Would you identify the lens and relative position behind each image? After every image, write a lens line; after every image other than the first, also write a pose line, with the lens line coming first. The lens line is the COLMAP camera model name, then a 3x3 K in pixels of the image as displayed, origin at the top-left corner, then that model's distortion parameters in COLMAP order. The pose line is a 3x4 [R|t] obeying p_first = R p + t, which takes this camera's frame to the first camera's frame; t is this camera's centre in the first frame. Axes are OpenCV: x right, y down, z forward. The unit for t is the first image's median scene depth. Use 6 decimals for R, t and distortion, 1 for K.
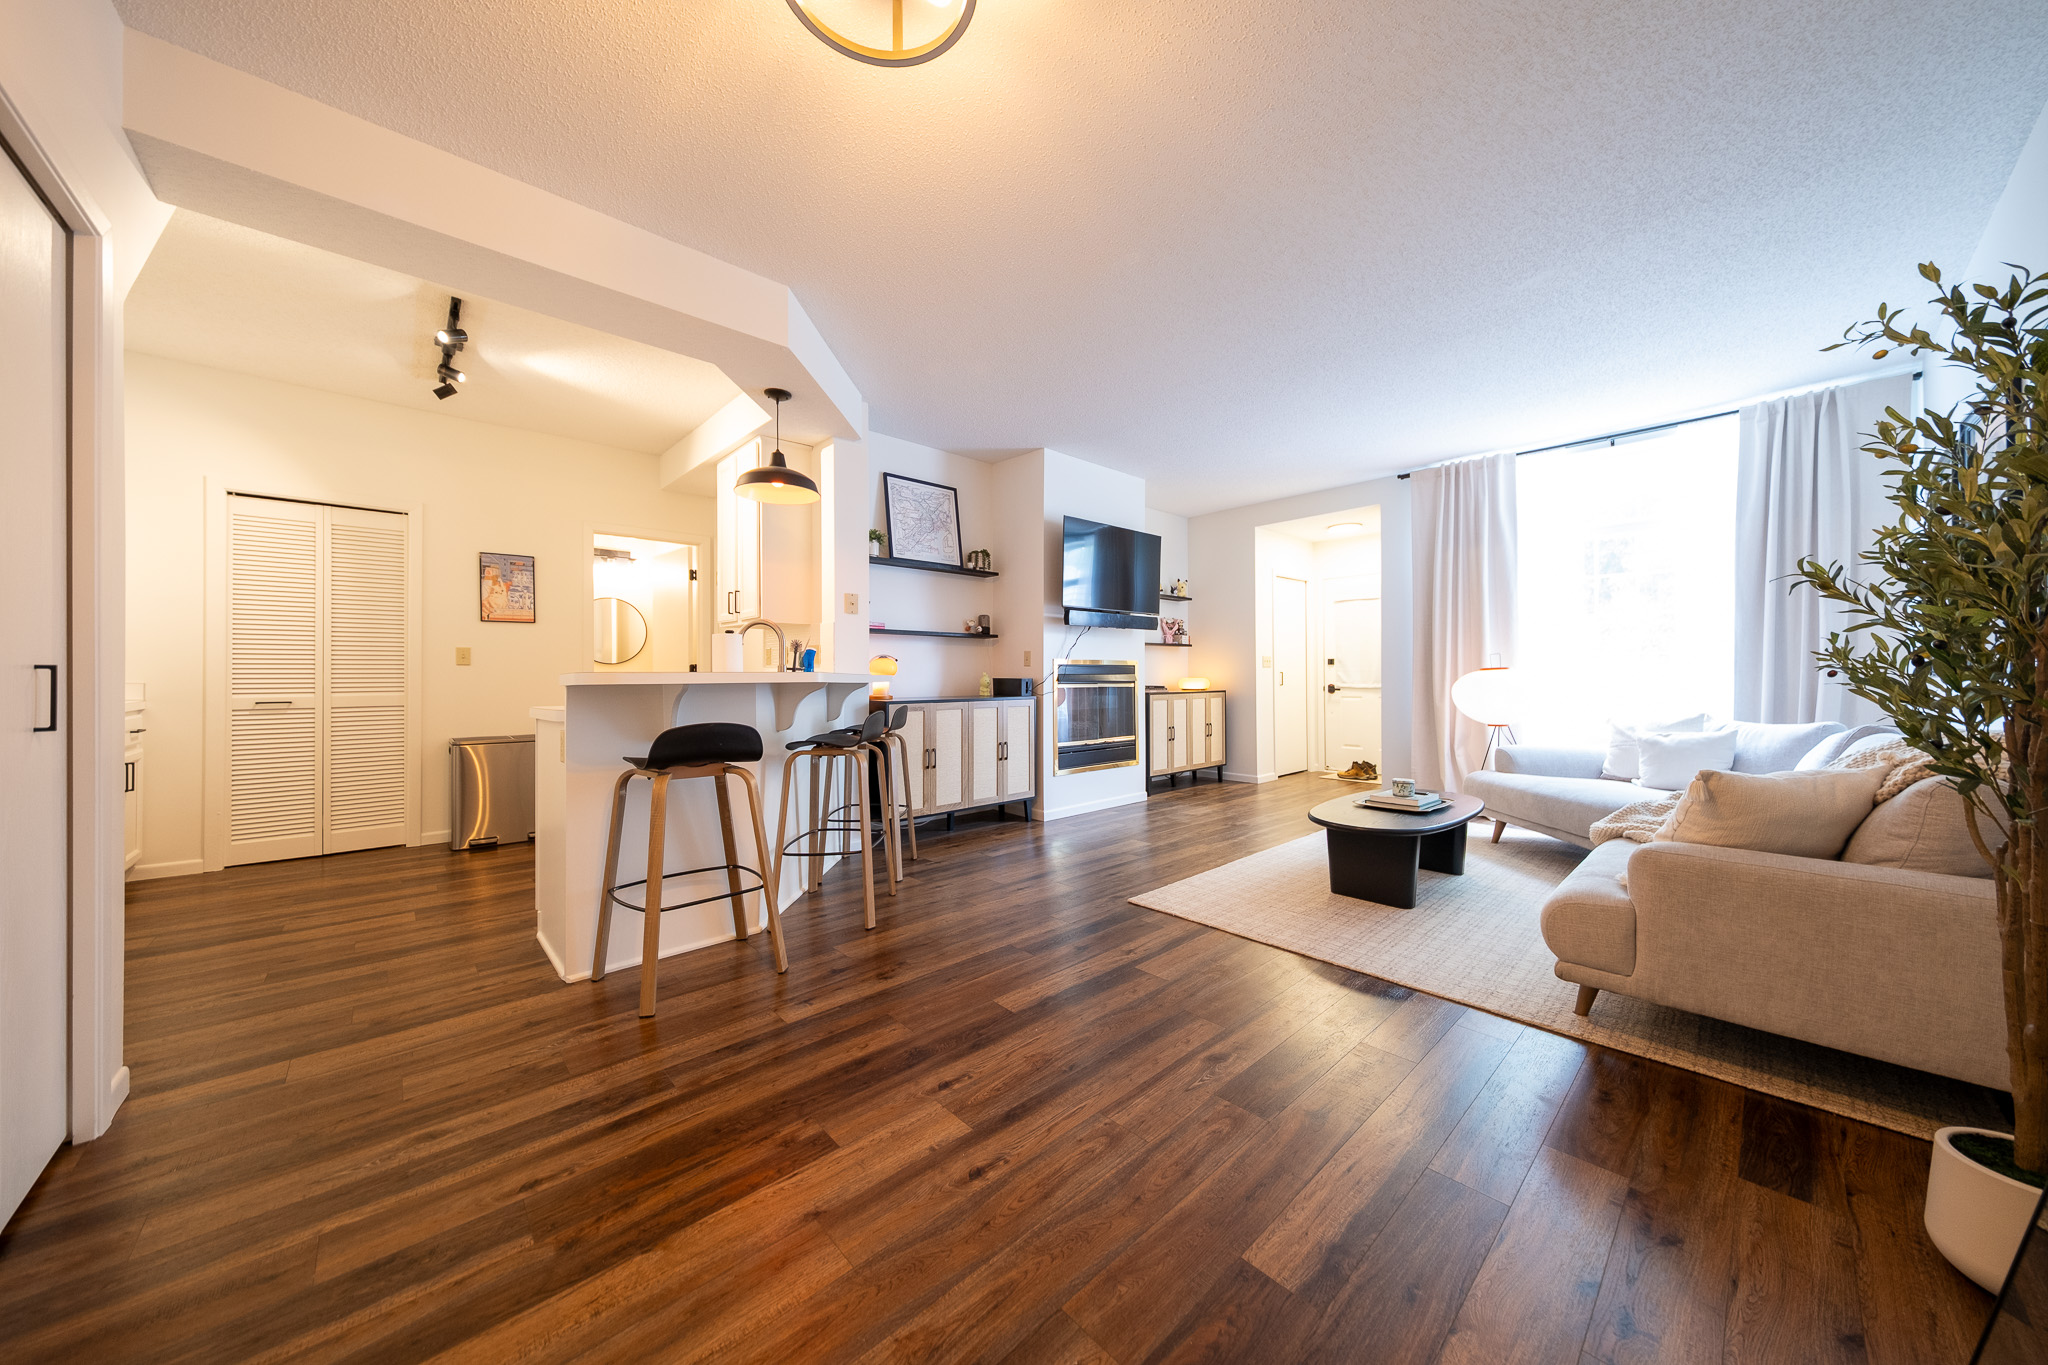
lens RADIAL K [[689.3, 0, 1020.7], [0, 689.3, 675.1], [0, 0, 1]] dist [0.009126, -0.002247]
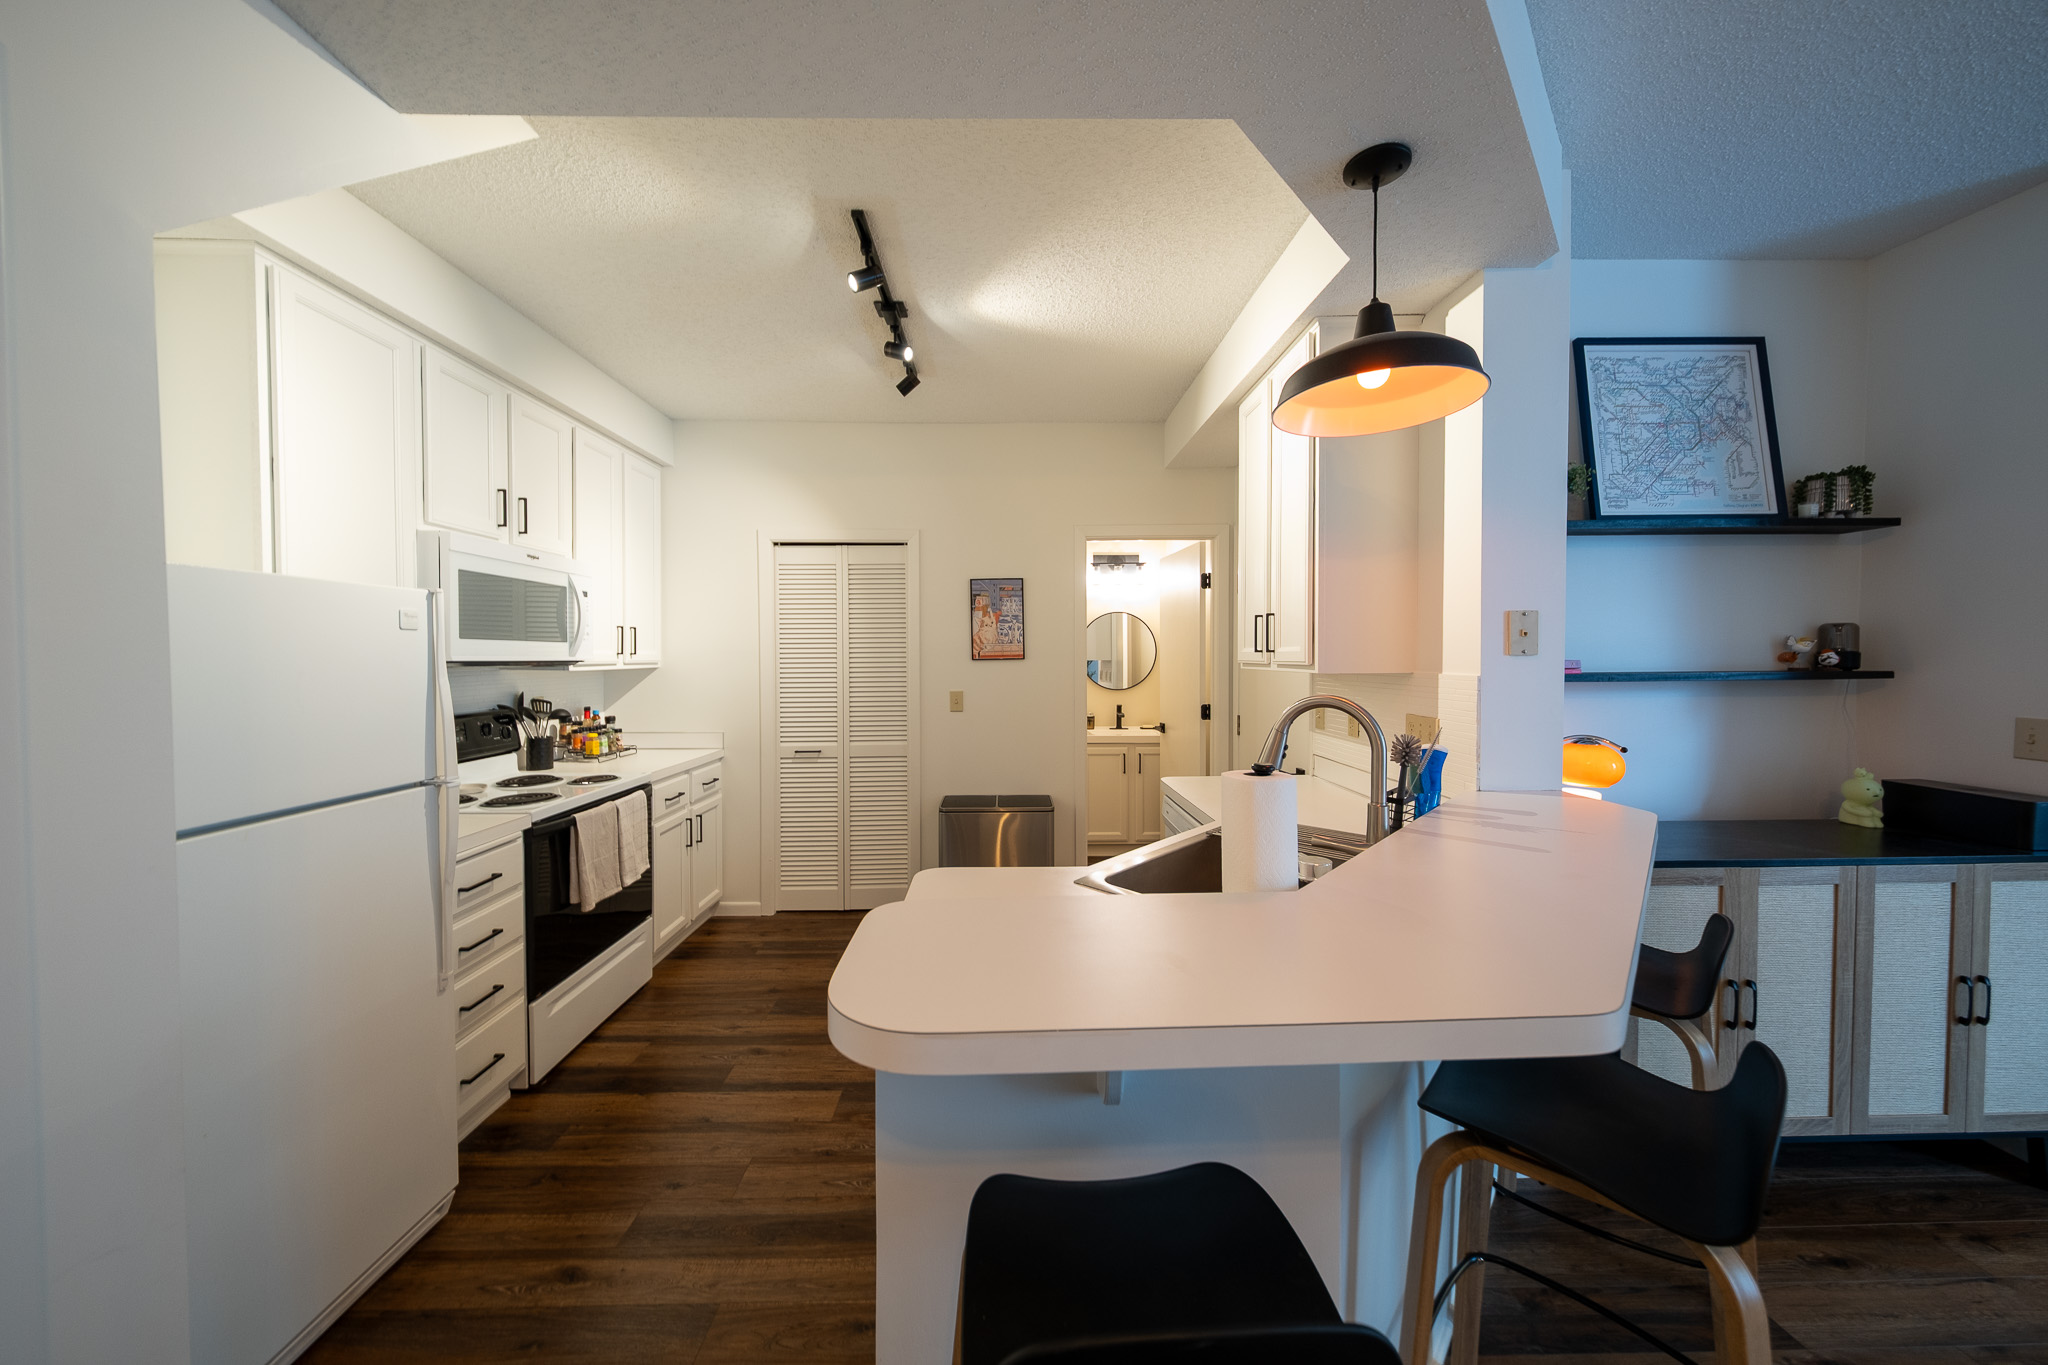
lens RADIAL K [[689.3, 0, 1020.7], [0, 689.3, 675.1], [0, 0, 1]] dist [0.009126, -0.002247]
pose [[0.749305, 0.013438, -0.662088, -0.157432], [0.004982, 0.999651, 0.025926, -0.073458], [0.662206, -0.022725, 0.748977, 0.367593]]
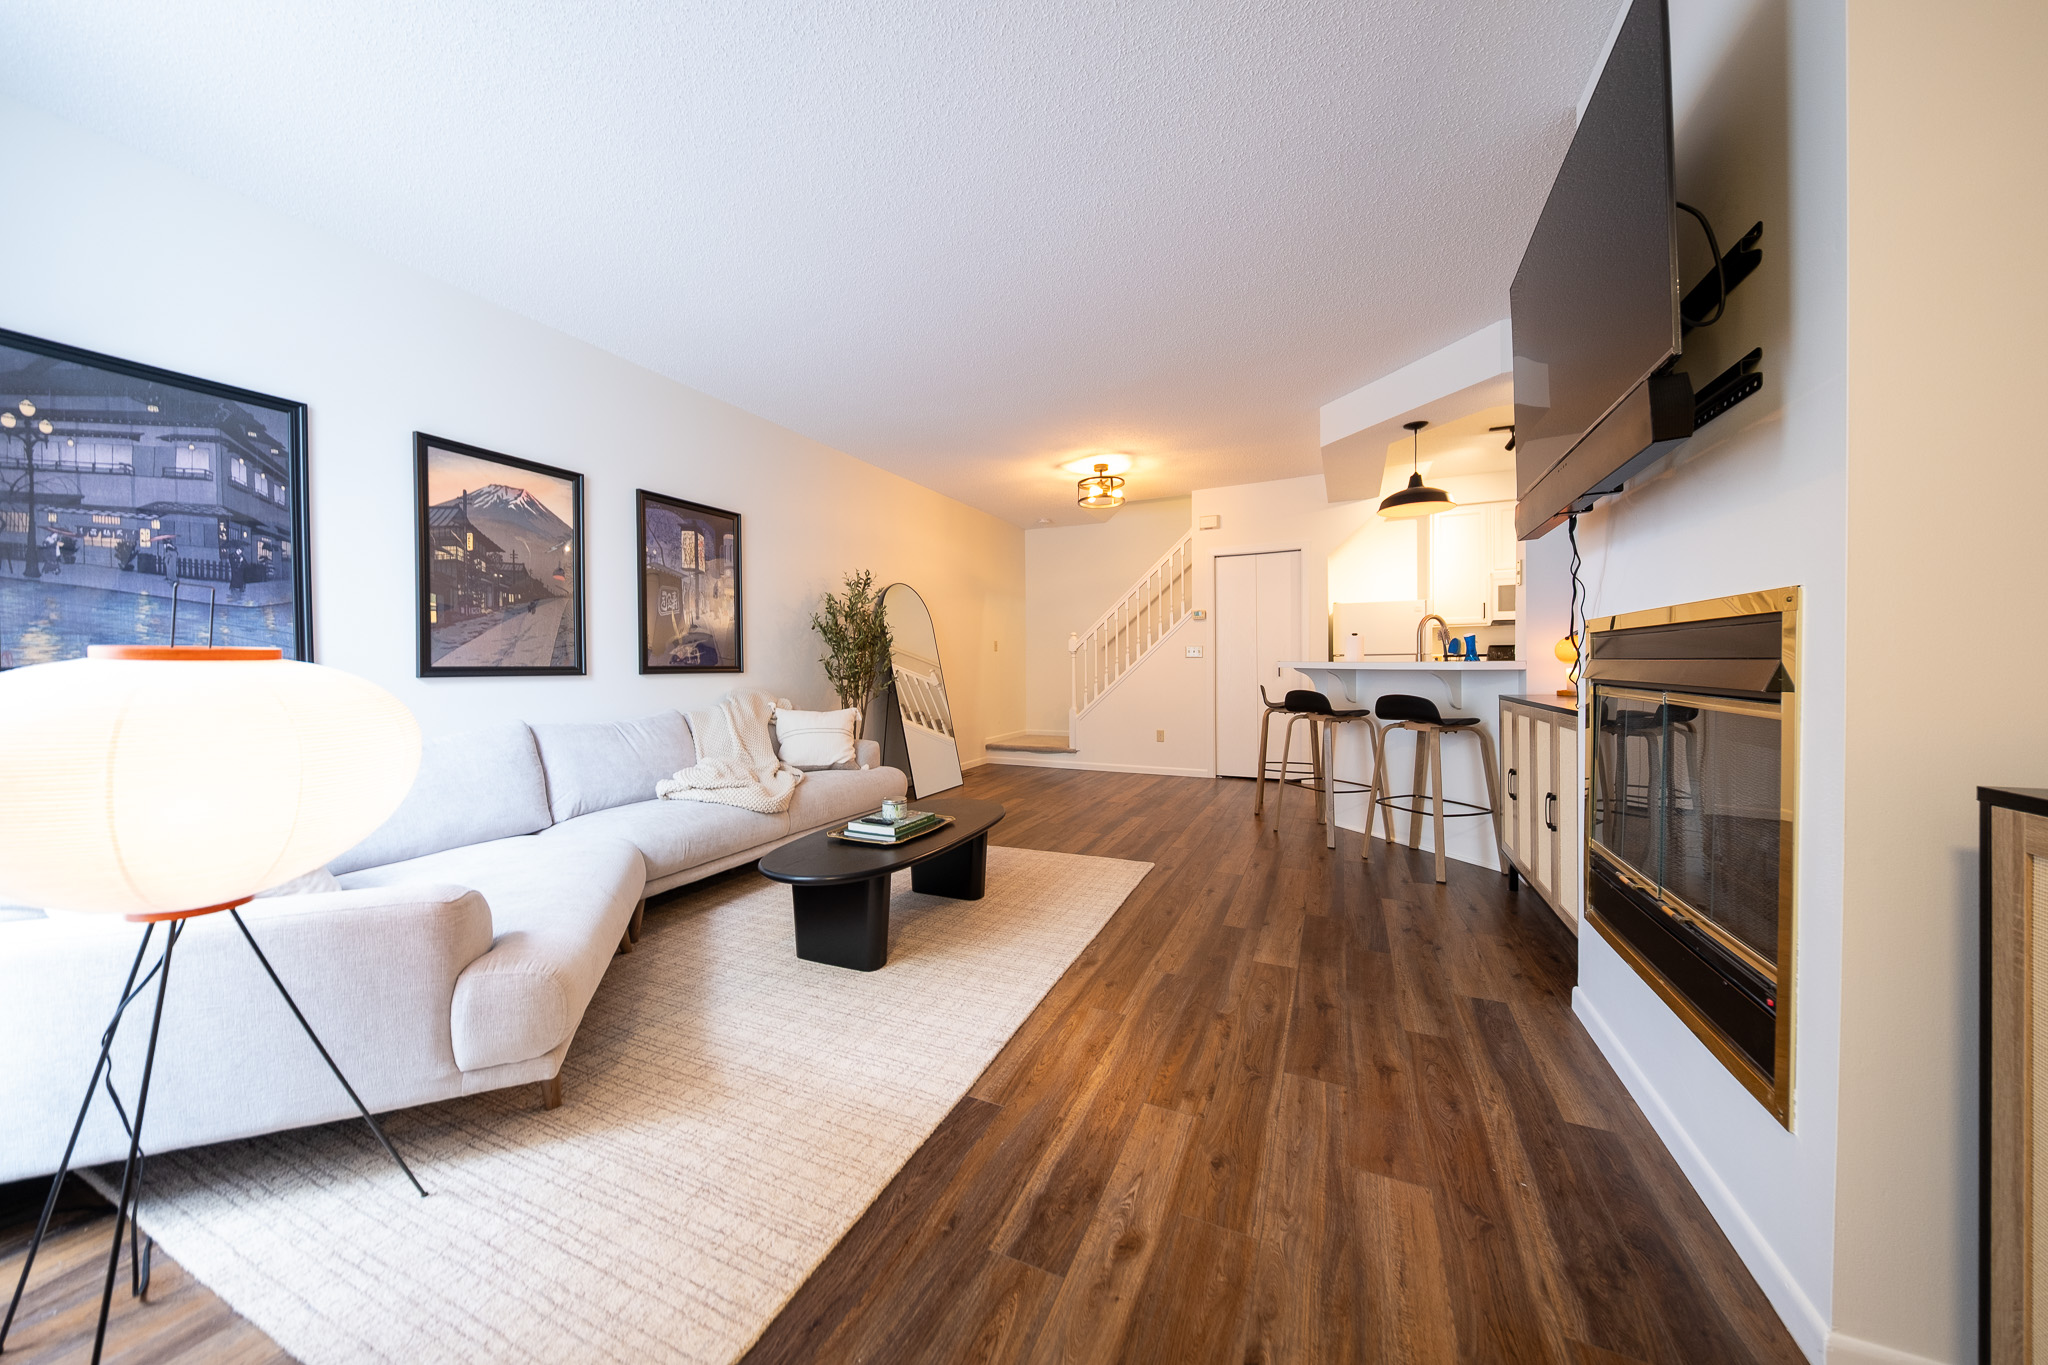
lens RADIAL K [[689.3, 0, 1020.7], [0, 689.3, 675.1], [0, 0, 1]] dist [0.009126, -0.002247]
pose [[-0.924236, 0.017220, -0.381433, 0.504895], [0.013646, 0.999834, 0.012072, -0.001071], [0.381578, 0.005952, -0.924318, 1.264997]]
